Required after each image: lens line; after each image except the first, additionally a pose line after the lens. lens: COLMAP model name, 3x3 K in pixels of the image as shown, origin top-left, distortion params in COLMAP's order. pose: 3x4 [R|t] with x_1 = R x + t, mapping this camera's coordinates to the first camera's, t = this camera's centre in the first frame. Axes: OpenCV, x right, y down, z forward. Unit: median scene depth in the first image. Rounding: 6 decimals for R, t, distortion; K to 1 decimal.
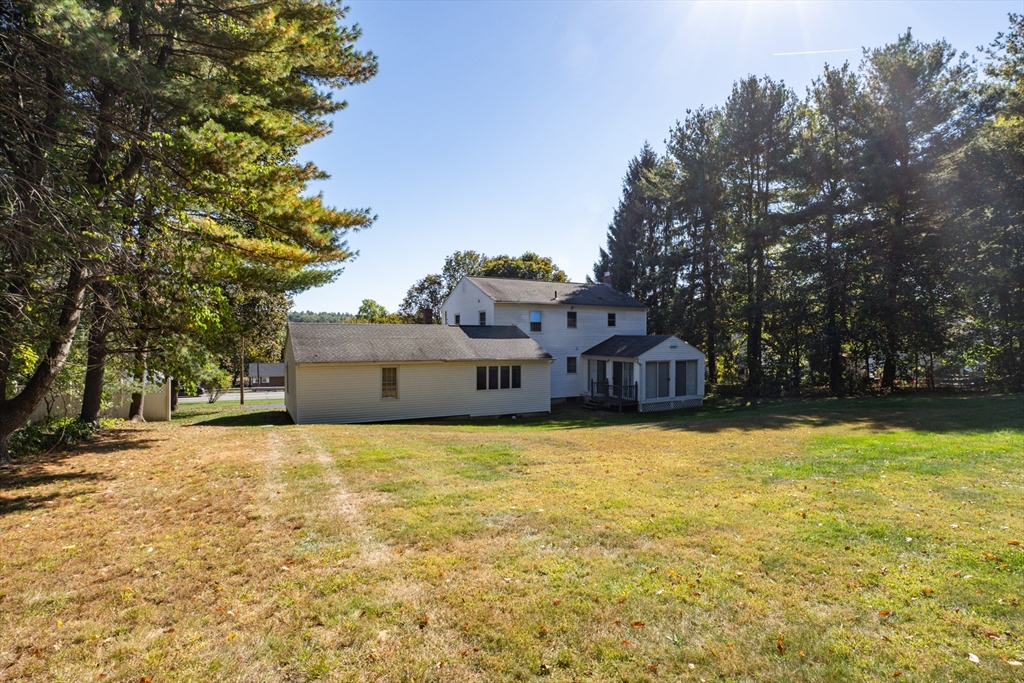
lens RADIAL K [[500.9, 0, 515.7], [0, 500.9, 344.1], [0, 0, 1]] dist [-0.014872, 0.000841]
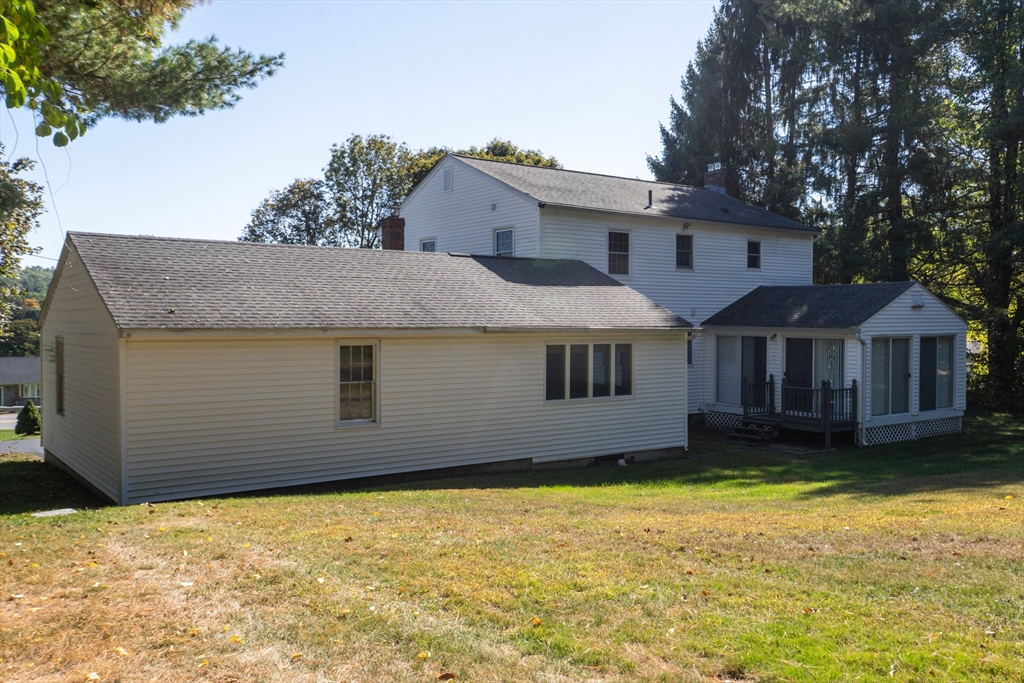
lens RADIAL K [[843.0, 0, 512.0], [0, 843.0, 341.5], [0, 0, 1]] dist [0.056155, 0.001782]
pose [[0.990343, 0.000340, 0.138637, -0.170590], [-0.002796, 0.999842, 0.017527, 0.024227], [-0.138609, -0.017745, 0.990188, 0.241922]]
